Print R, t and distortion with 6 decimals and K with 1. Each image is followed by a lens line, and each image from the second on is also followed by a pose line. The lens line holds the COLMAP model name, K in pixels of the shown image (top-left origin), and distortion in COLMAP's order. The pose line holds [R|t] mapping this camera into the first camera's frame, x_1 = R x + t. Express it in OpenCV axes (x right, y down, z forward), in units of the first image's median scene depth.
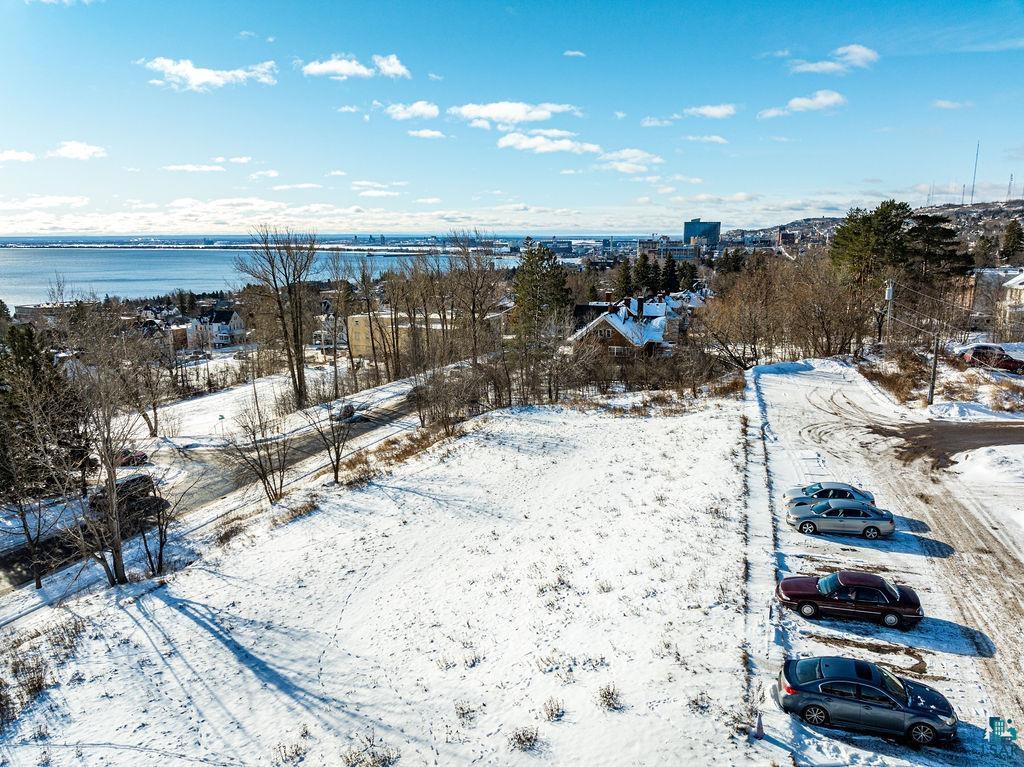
lens RADIAL K [[724.2, 0, 507.6], [0, 724.2, 384.9], [0, 0, 1]] dist [-0.036808, 0.004463]
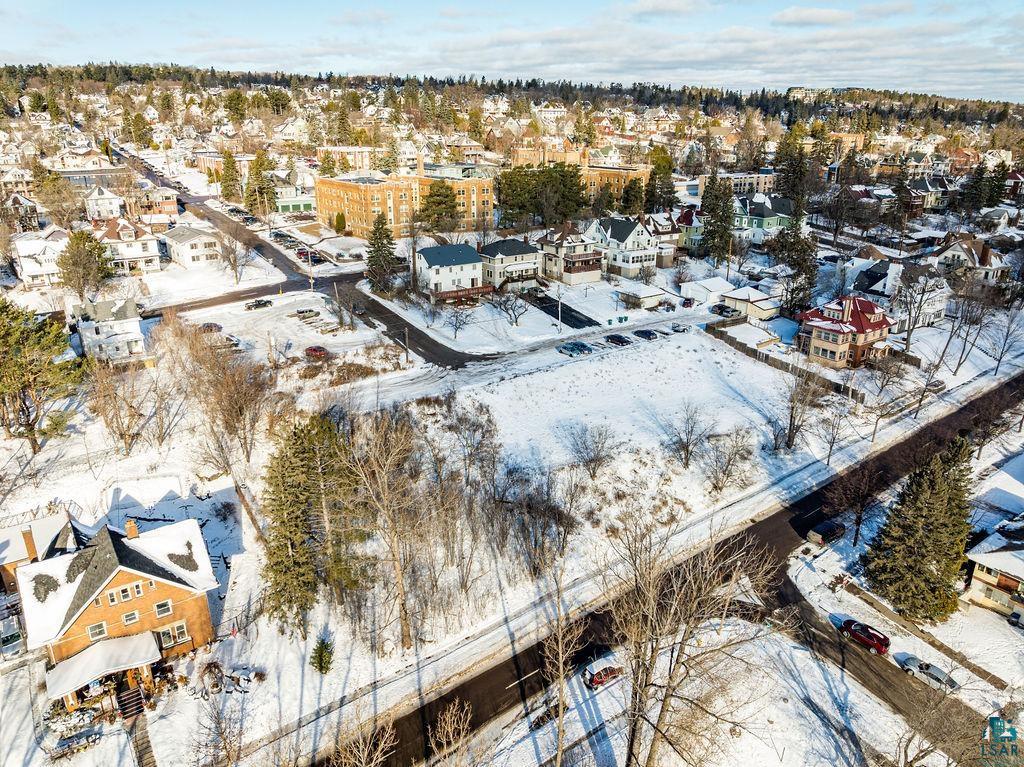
lens RADIAL K [[718.0, 0, 508.4], [0, 718.0, 385.3], [0, 0, 1]] dist [-0.032516, -0.009081]
pose [[-0.807176, -0.209563, 0.551860, -1.018609], [0.112649, 0.863002, 0.492481, -1.170159], [-0.579462, 0.459686, -0.672988, 2.964831]]
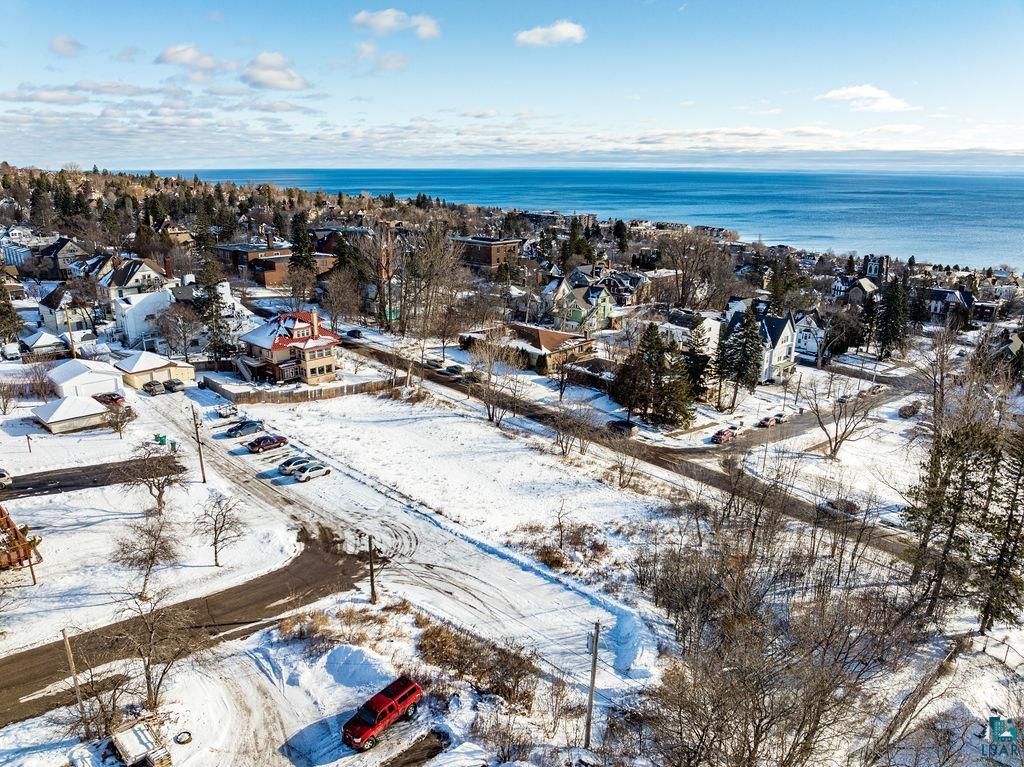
lens RADIAL K [[718.0, 0, 508.4], [0, 718.0, 385.3], [0, 0, 1]] dist [-0.032516, -0.009081]
pose [[-0.441069, 0.263617, -0.857884, 1.695175], [-0.184065, 0.908997, 0.373957, -0.855558], [0.878395, 0.322847, -0.352408, 1.883195]]
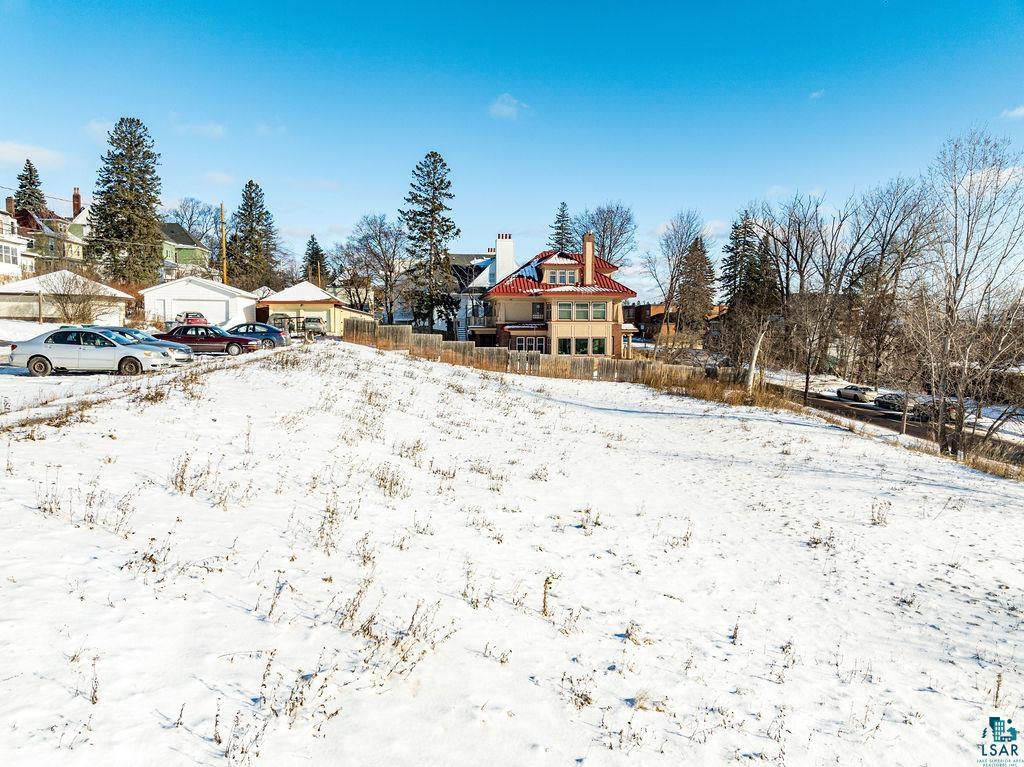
lens RADIAL K [[718.0, 0, 508.4], [0, 718.0, 385.3], [0, 0, 1]] dist [-0.032516, -0.009081]
pose [[-0.904232, 0.032798, -0.425781, 0.363499], [-0.087358, 0.961755, 0.259608, -0.022671], [0.418011, 0.271942, -0.866784, 1.440107]]
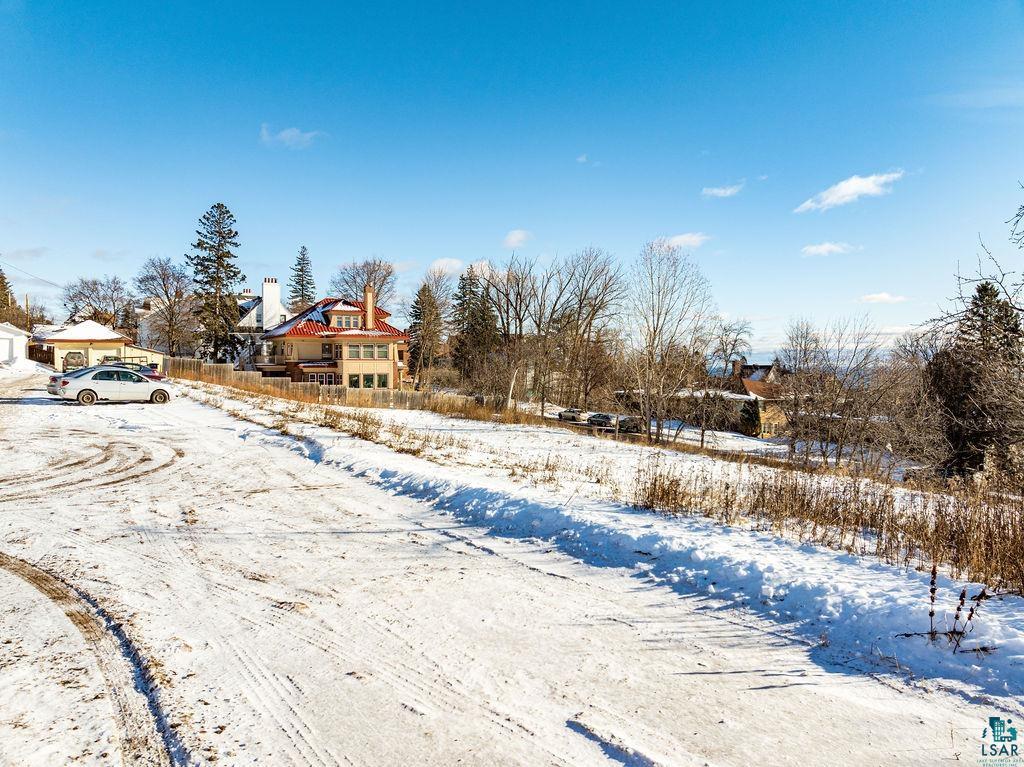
lens RADIAL K [[718.0, 0, 508.4], [0, 718.0, 385.3], [0, 0, 1]] dist [-0.032516, -0.009081]
pose [[-0.653103, 0.021968, -0.756950, 0.672752], [-0.153045, 0.975123, 0.160349, -0.048615], [0.741642, 0.220572, -0.633494, 1.548598]]
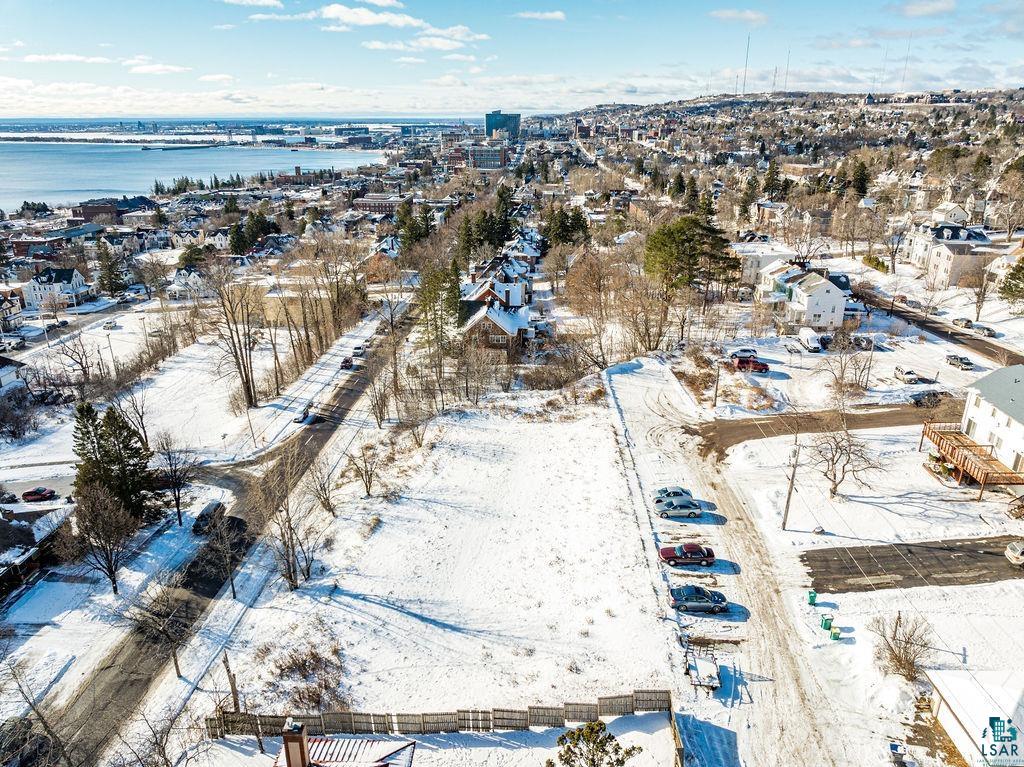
lens RADIAL K [[724.2, 0, 507.6], [0, 724.2, 384.9], [0, 0, 1]] dist [-0.036808, 0.004463]
pose [[0.964190, -0.086858, 0.250584, -0.409534], [0.048728, 0.986783, 0.154547, -0.413749], [-0.260696, -0.136803, 0.955679, -0.667600]]
